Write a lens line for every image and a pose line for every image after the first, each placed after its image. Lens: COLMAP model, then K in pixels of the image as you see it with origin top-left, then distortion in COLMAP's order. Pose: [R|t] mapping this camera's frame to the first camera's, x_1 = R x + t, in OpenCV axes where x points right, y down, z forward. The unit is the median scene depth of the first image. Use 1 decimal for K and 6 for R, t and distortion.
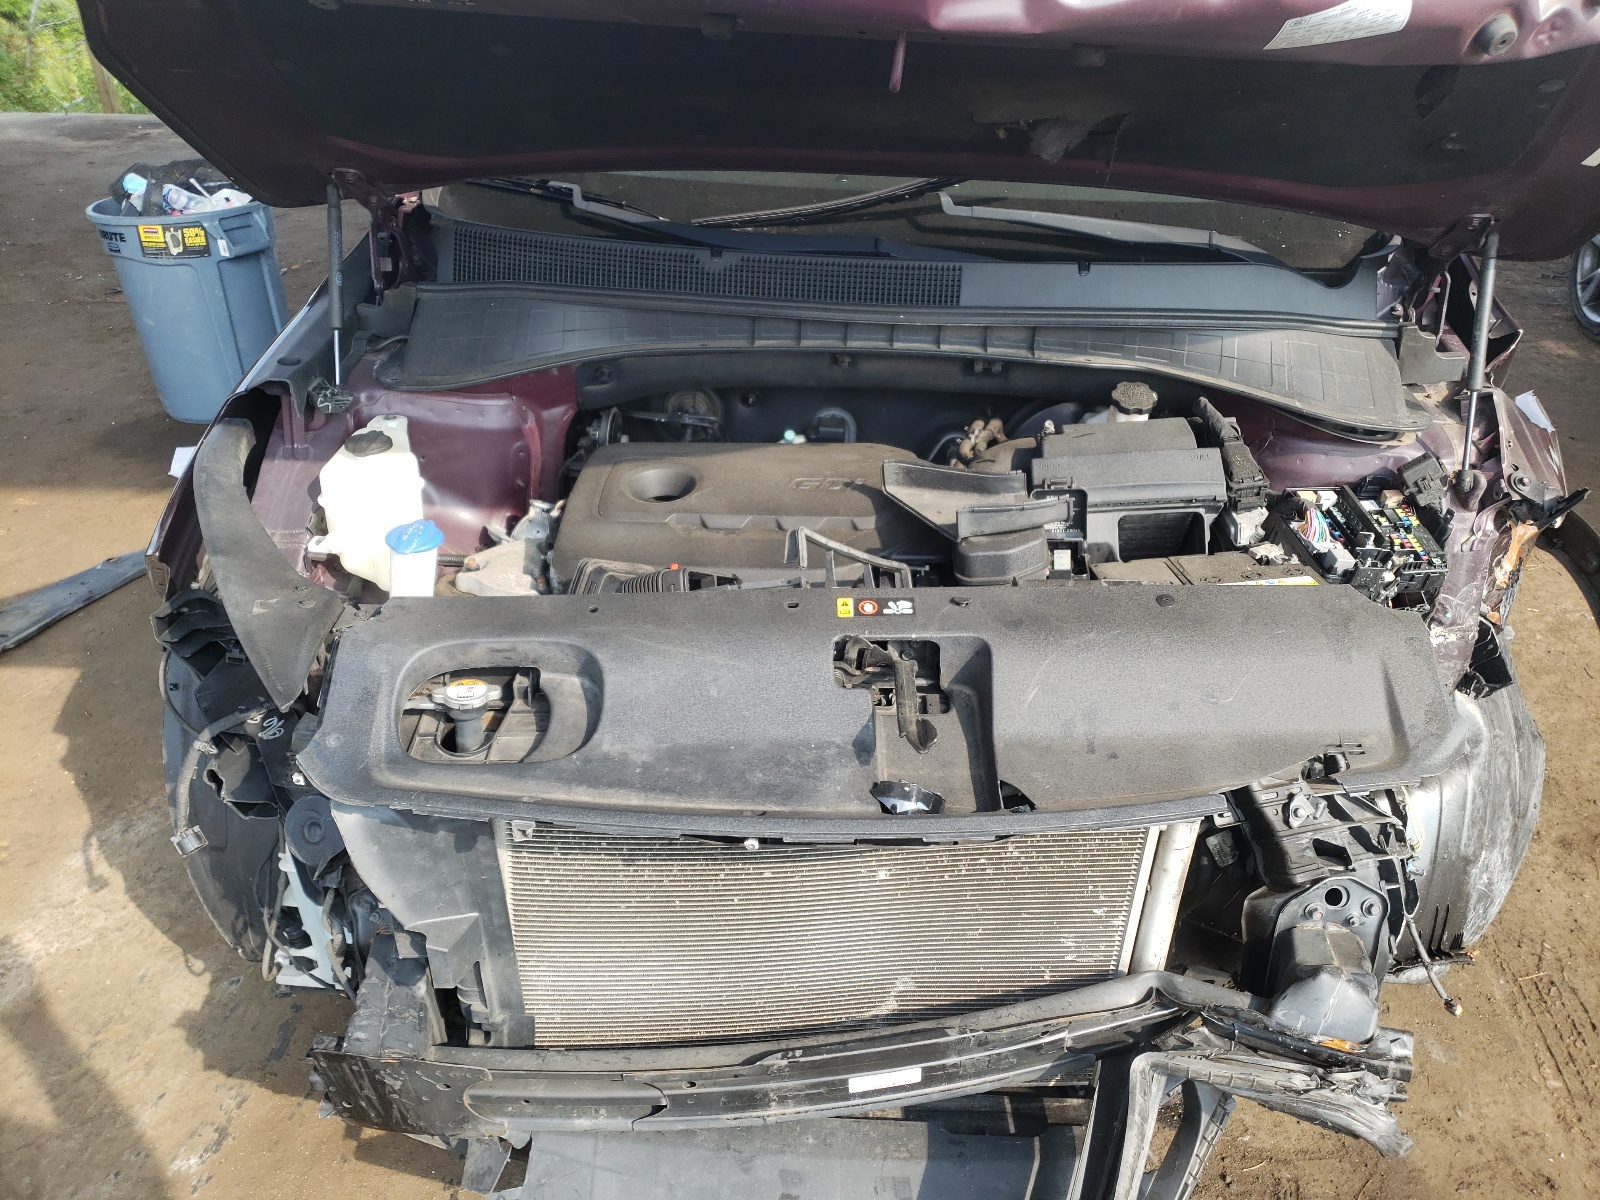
lens RADIAL K [[1285.5, 0, 800.0], [0, 1285.5, 600.0], [0, 0, 1]] dist [0.033646, -0.005572]
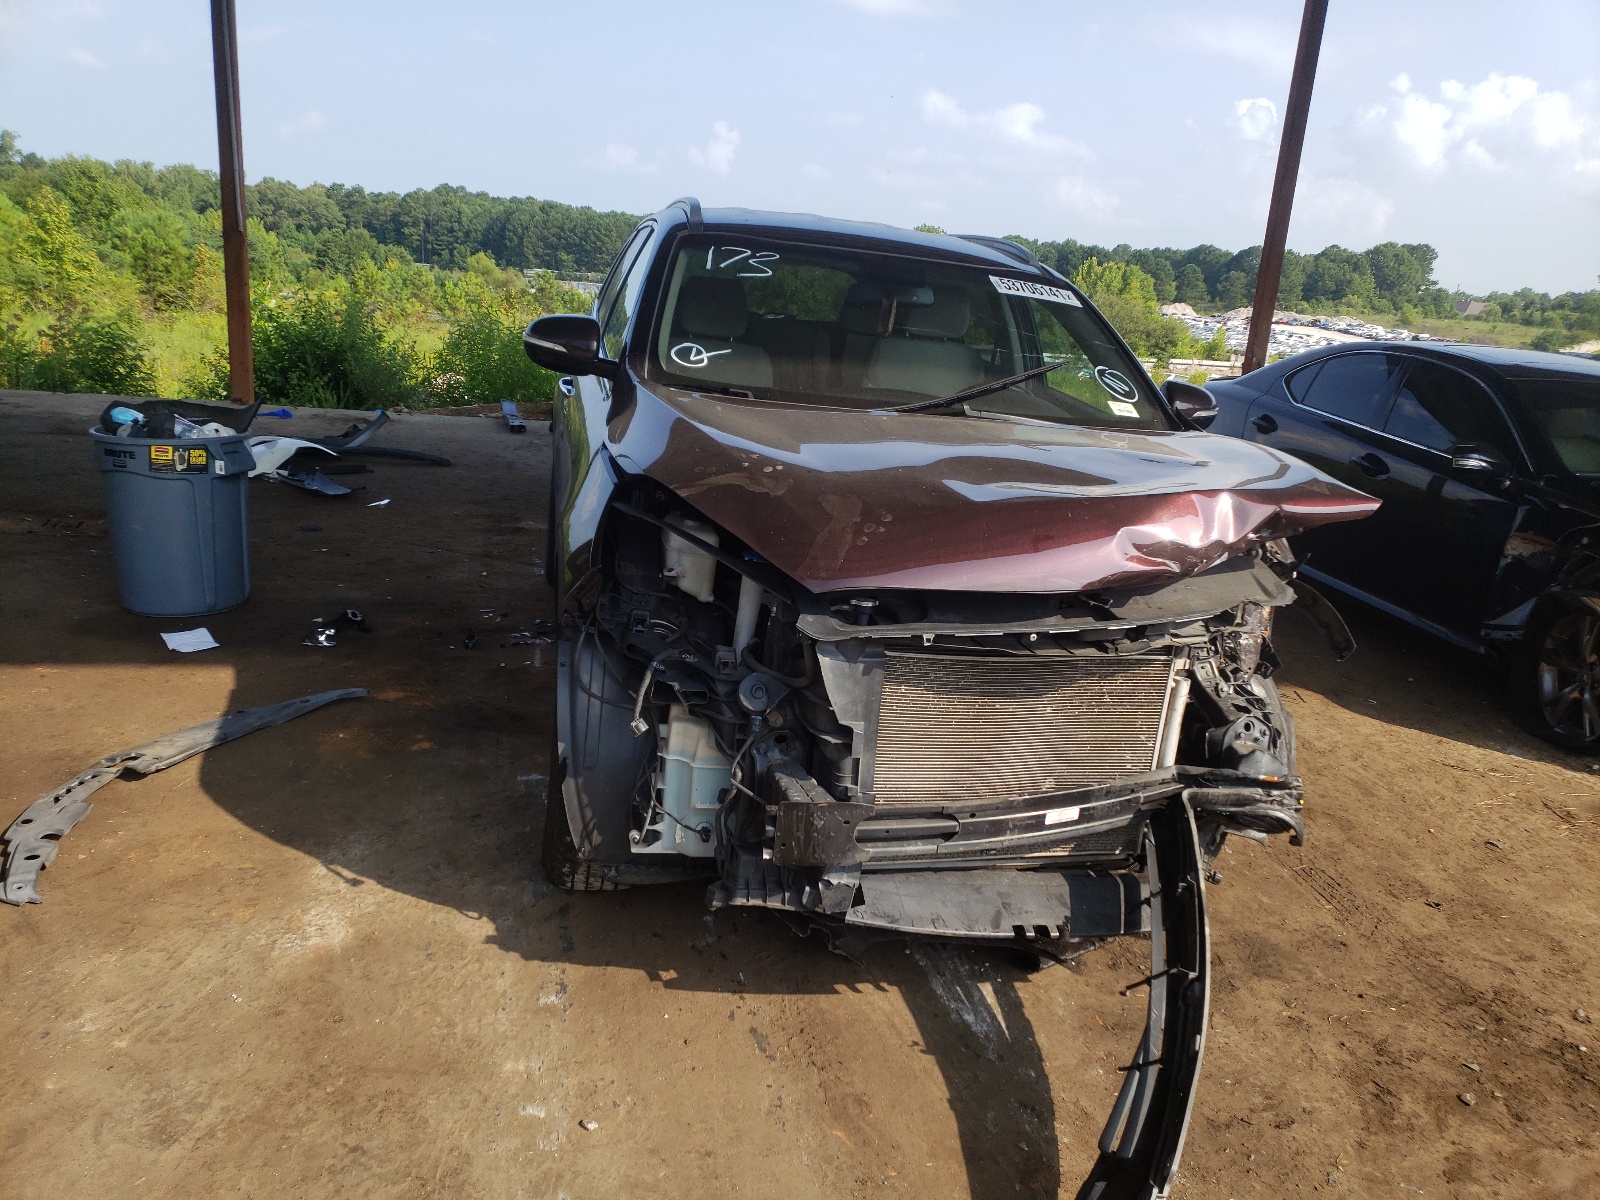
lens RADIAL K [[1300.4, 0, 800.0], [0, 1300.4, 600.0], [0, 0, 1]] dist [0.080279, -0.075707]
pose [[0.957773, 0.009450, 0.287369, -0.762490], [0.059799, 0.971058, -0.231238, 0.430447], [-0.281237, 0.238658, 0.929488, -0.667294]]
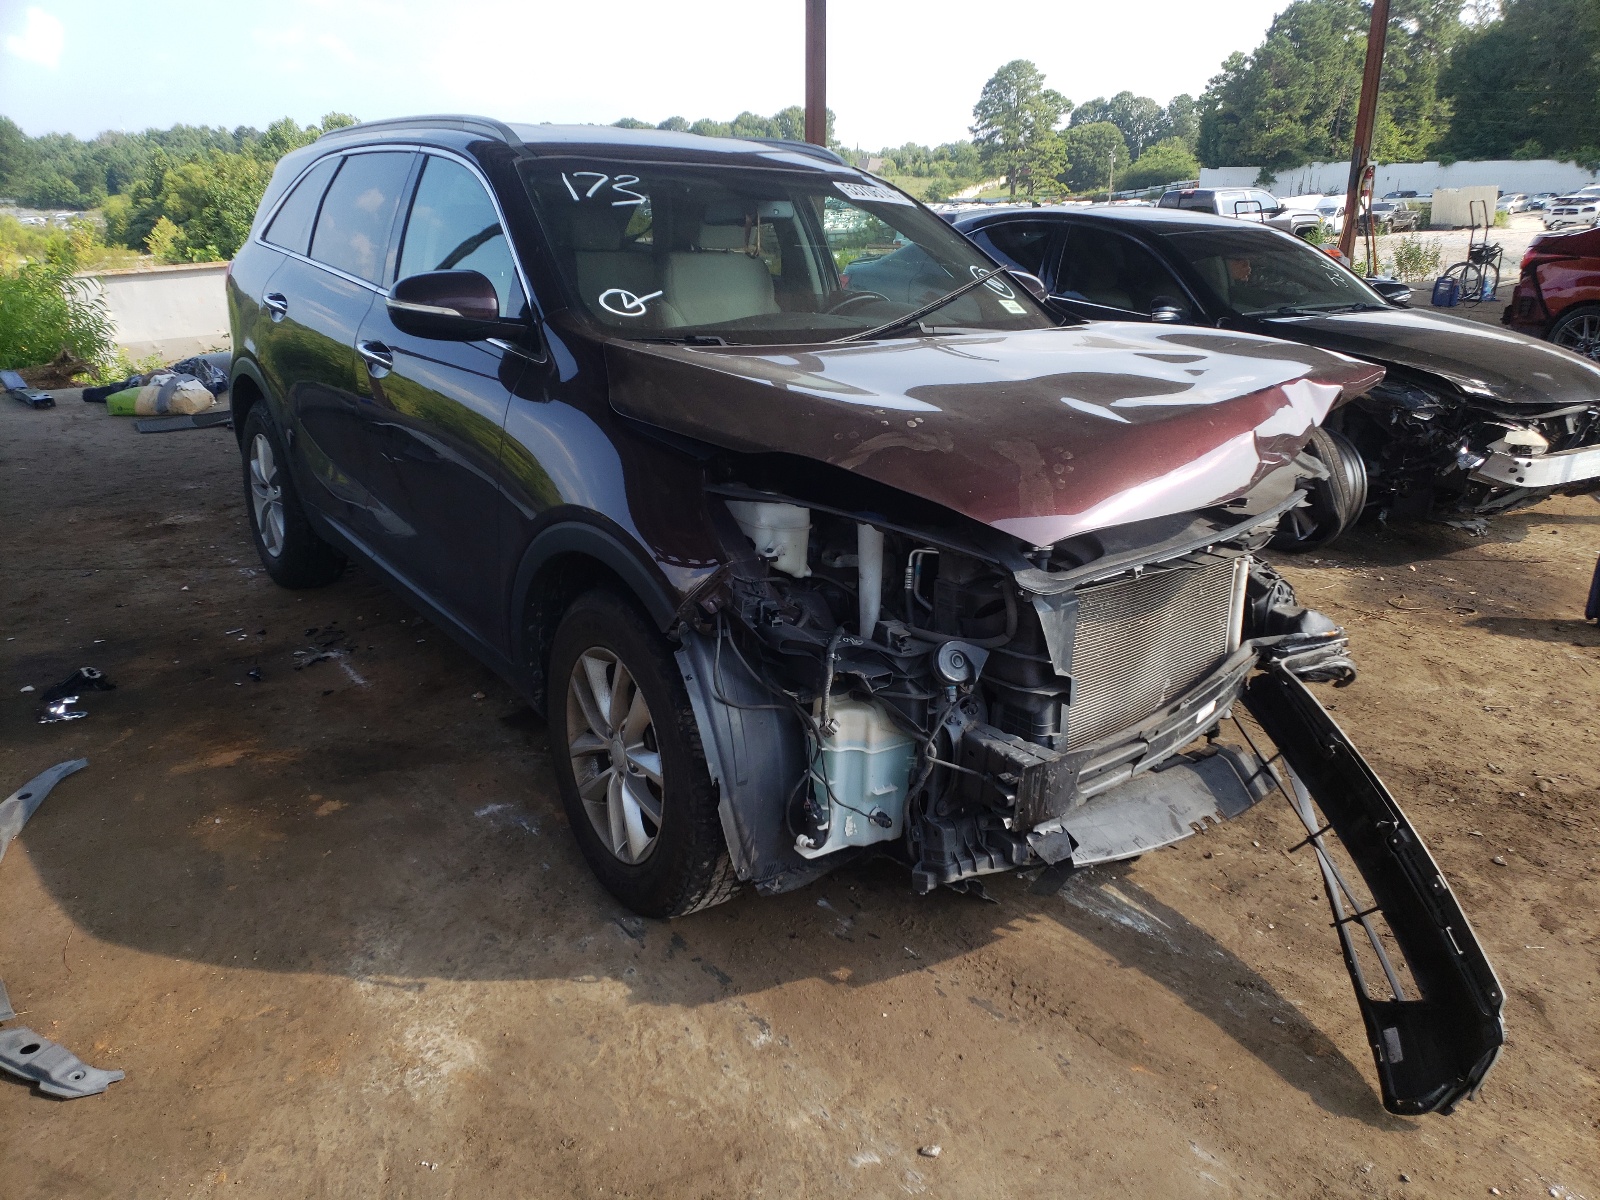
lens RADIAL K [[1300.4, 0, 800.0], [0, 1300.4, 600.0], [0, 0, 1]] dist [0.080279, -0.075707]
pose [[0.749766, -0.198423, 0.631252, -1.449046], [0.312154, 0.947221, -0.073017, 0.144388], [-0.583448, 0.251793, 0.772133, -0.200809]]
